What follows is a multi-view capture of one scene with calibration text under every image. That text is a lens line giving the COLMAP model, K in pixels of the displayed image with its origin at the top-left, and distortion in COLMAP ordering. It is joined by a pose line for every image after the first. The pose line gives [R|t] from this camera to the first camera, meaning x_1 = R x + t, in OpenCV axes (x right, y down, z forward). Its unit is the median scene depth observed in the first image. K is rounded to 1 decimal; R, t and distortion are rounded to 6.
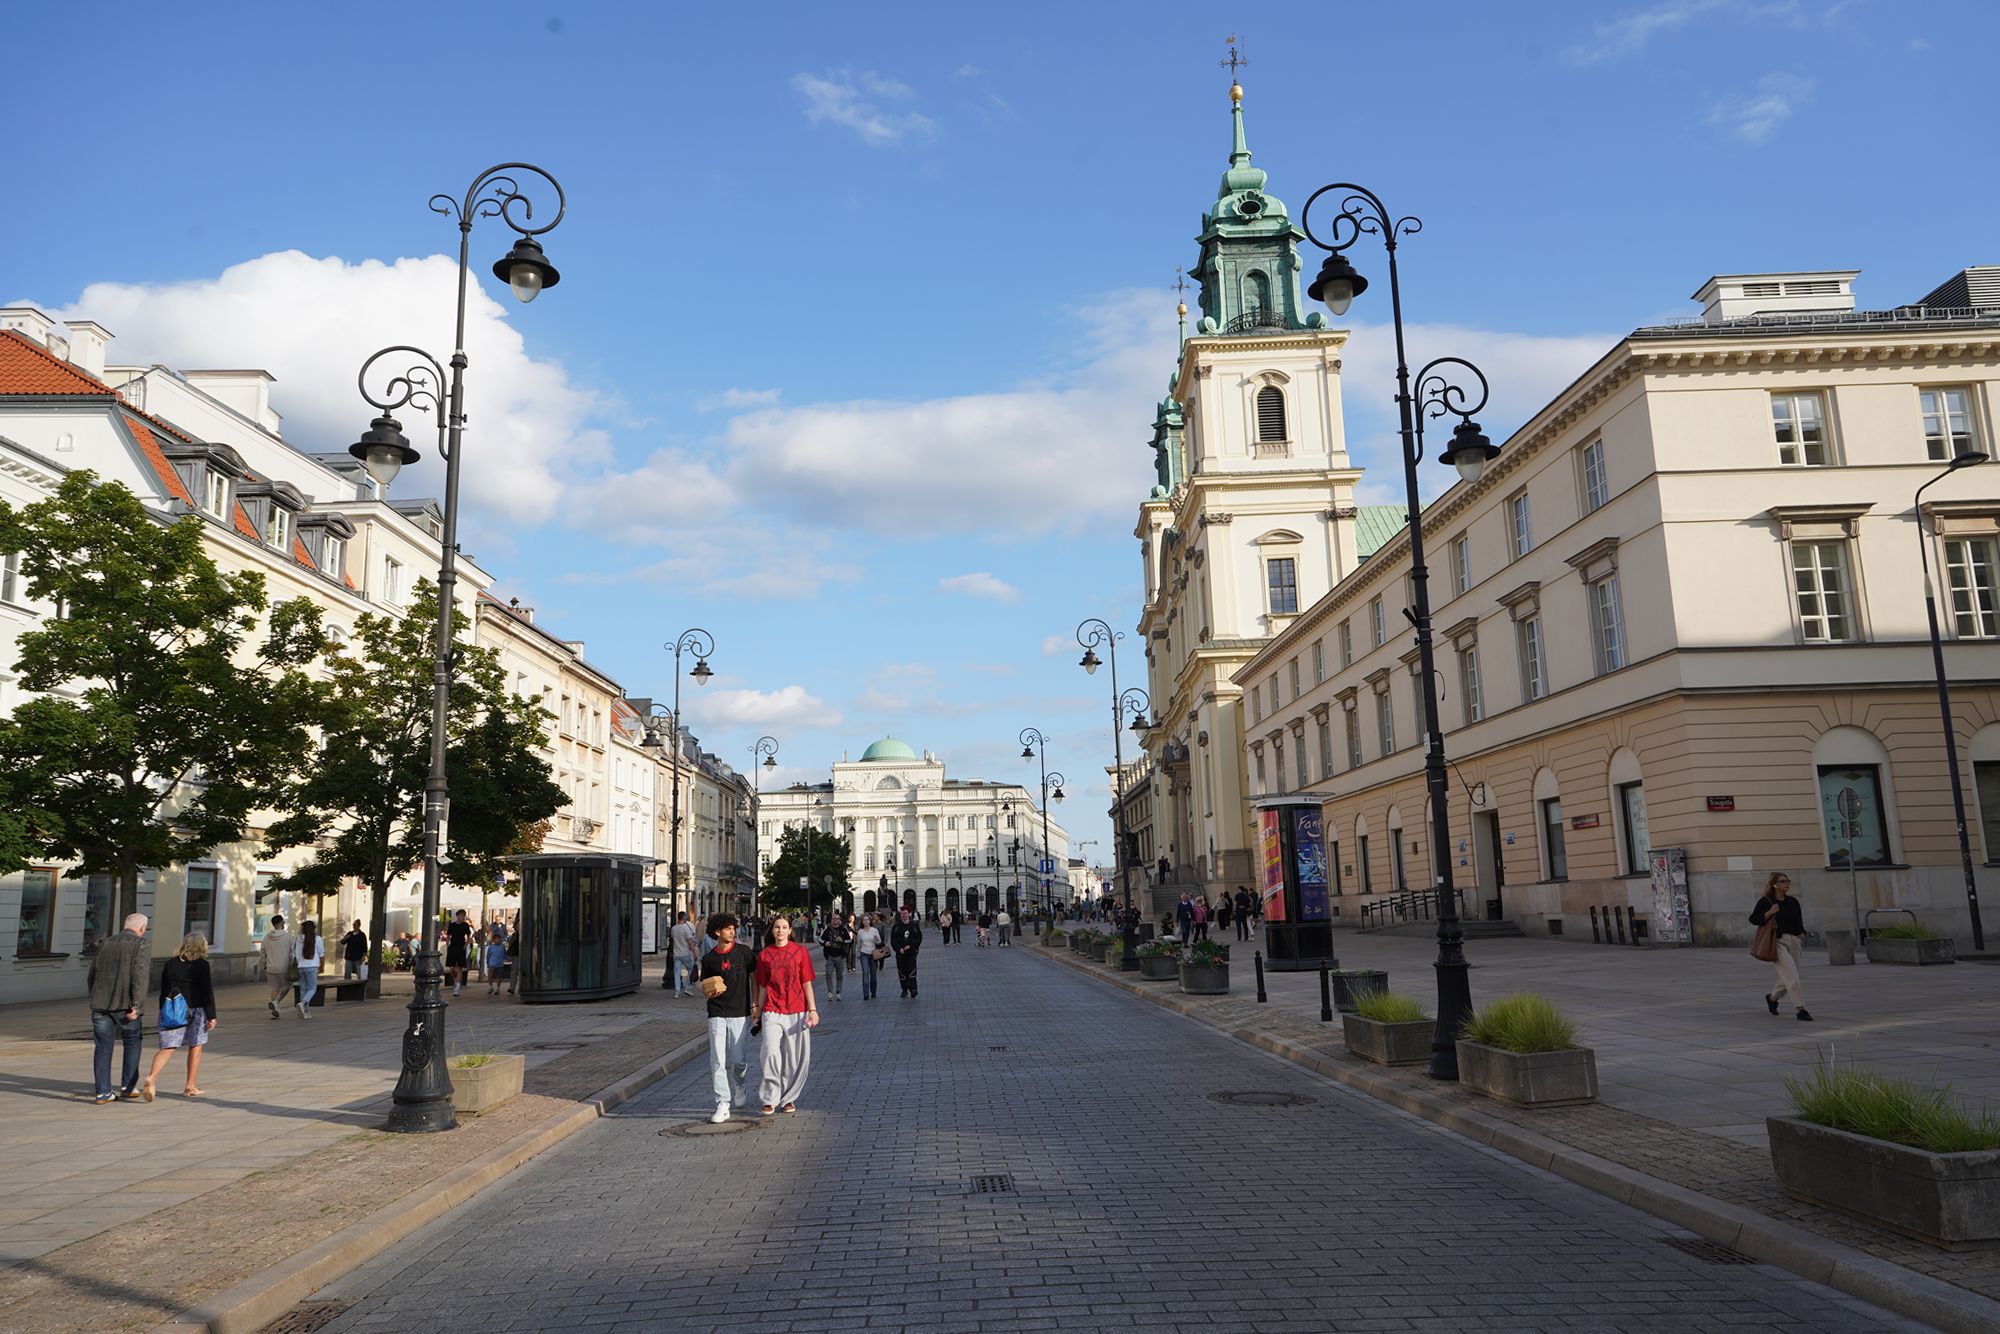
lens RADIAL K [[1326.9, 0, 1001.8], [0, 1326.9, 664.7], [0, 0, 1]] dist [-0.036601, 0.024009]
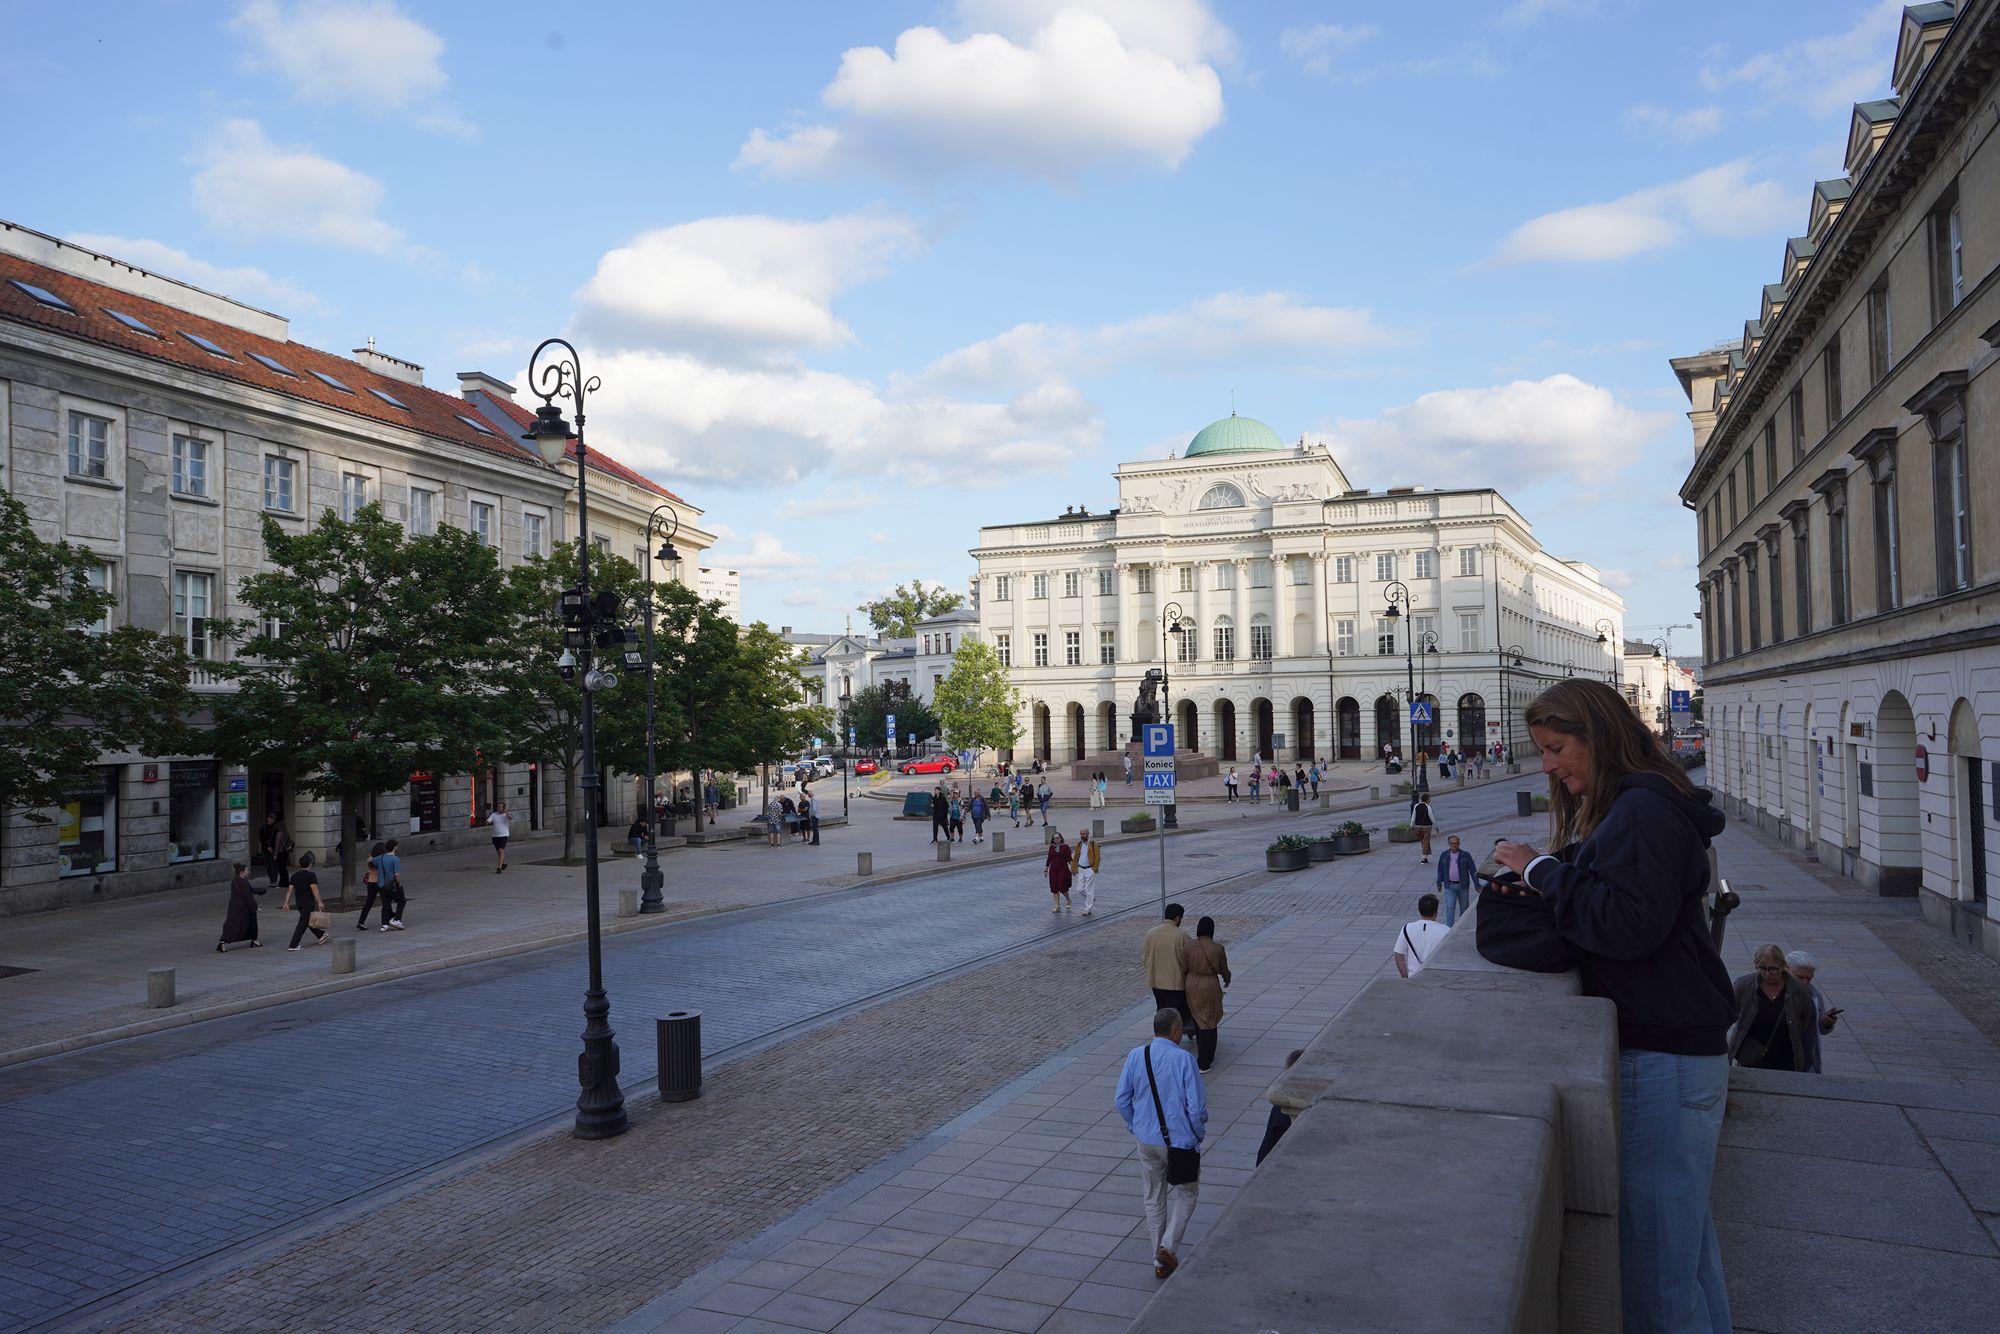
lens RADIAL K [[1326.9, 0, 989.7], [0, 1326.9, 664.9], [0, 0, 1]] dist [-0.036601, 0.024009]
pose [[0.914565, -0.001877, -0.404436, 0.043178], [0.065066, 0.987646, 0.142552, 0.075172], [0.399172, -0.156688, 0.903388, 0.486708]]
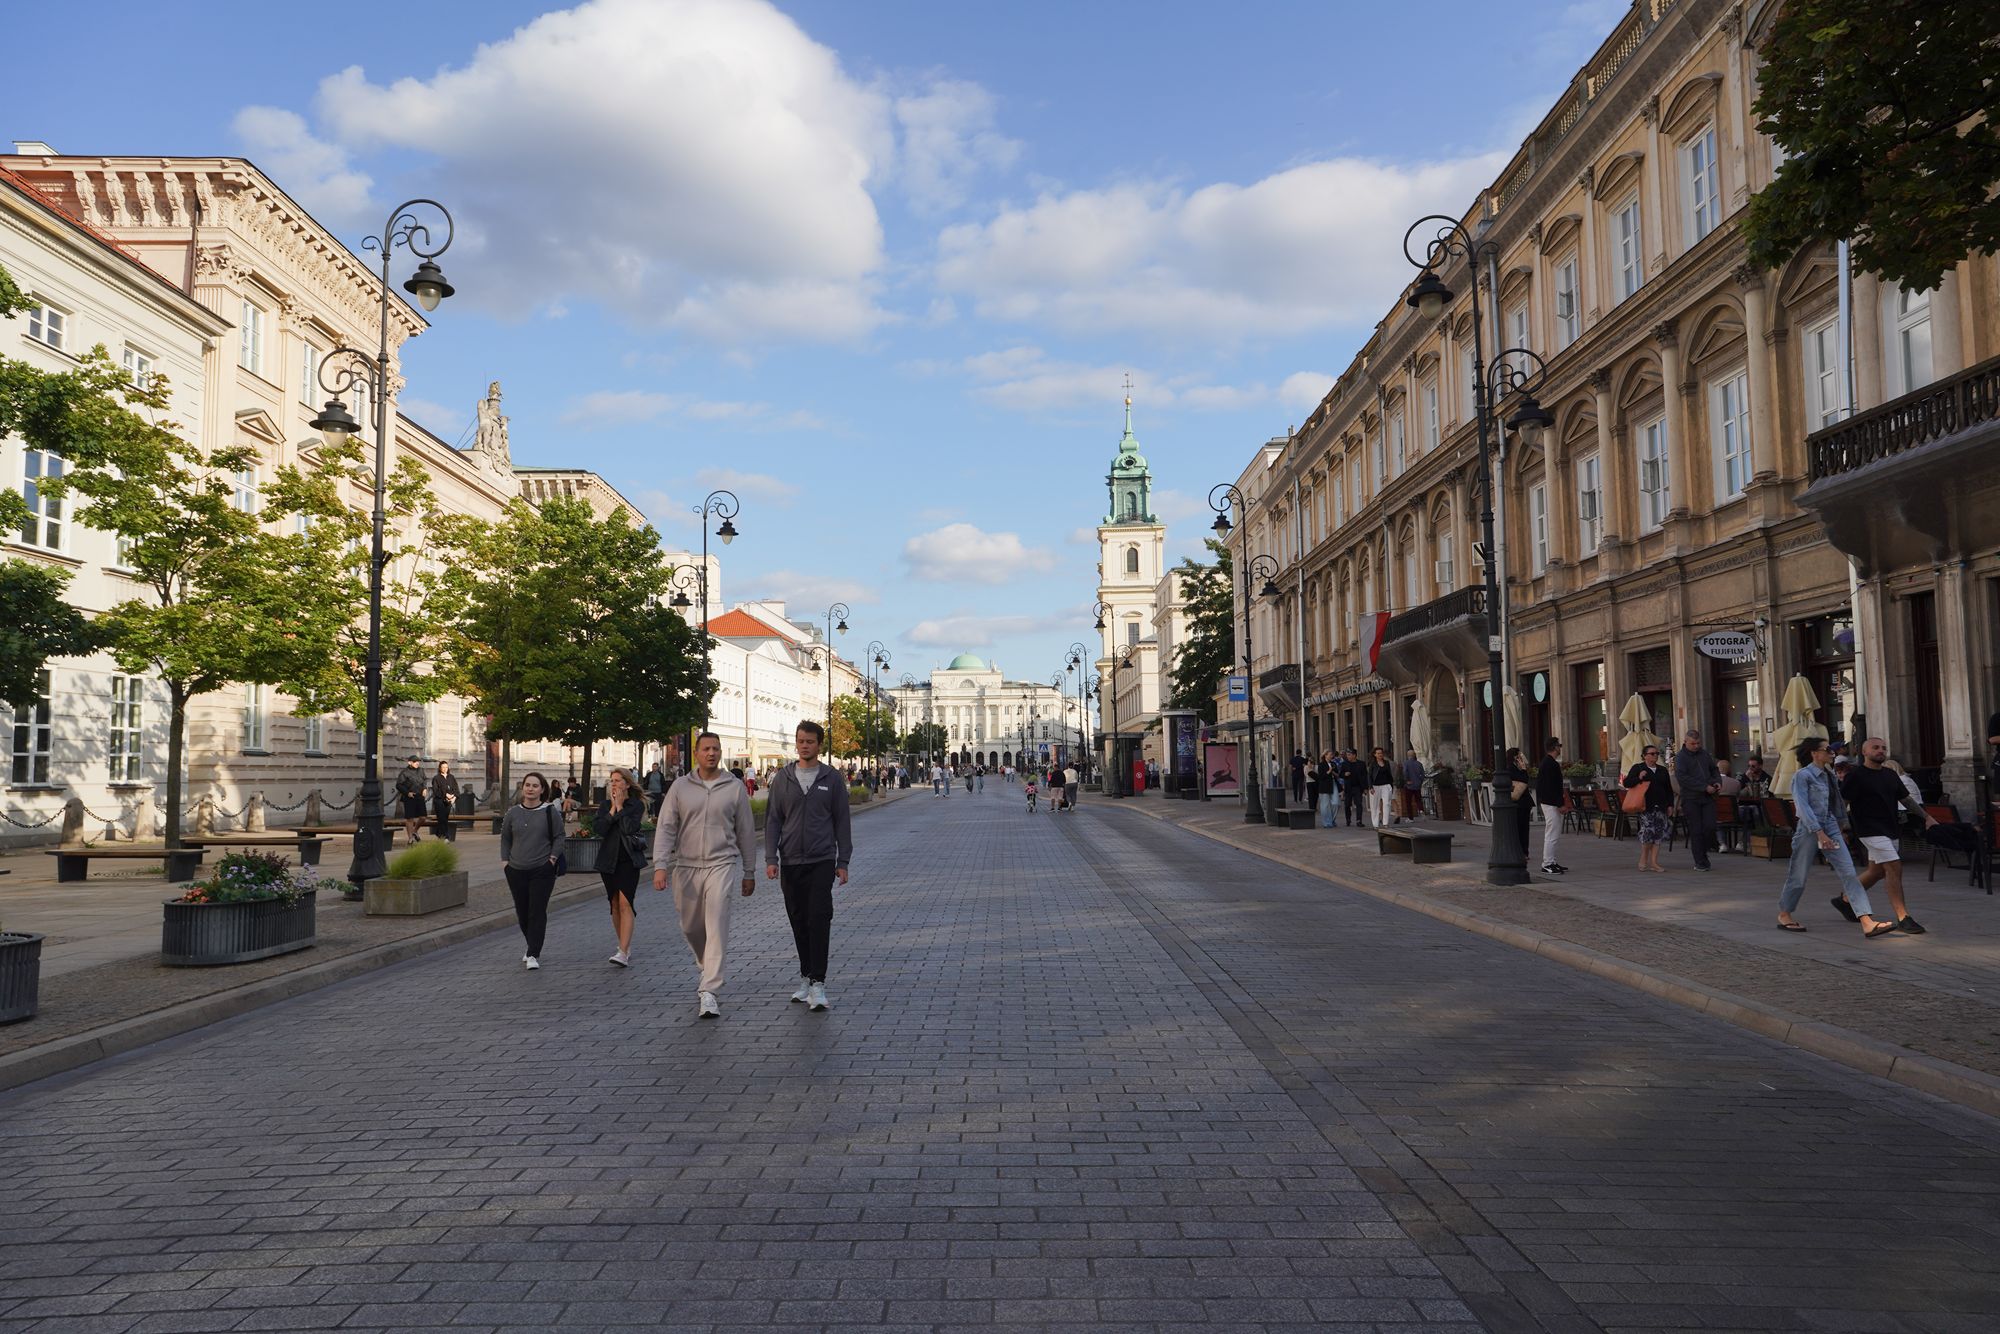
lens RADIAL K [[1326.9, 0, 999.2], [0, 1326.9, 664.3], [0, 0, 1]] dist [-0.036601, 0.024009]
pose [[0.998306, 0.012591, -0.056796, 0.041560], [-0.006422, 0.994182, 0.107525, -0.103570], [0.057820, -0.106978, 0.992579, -0.552876]]
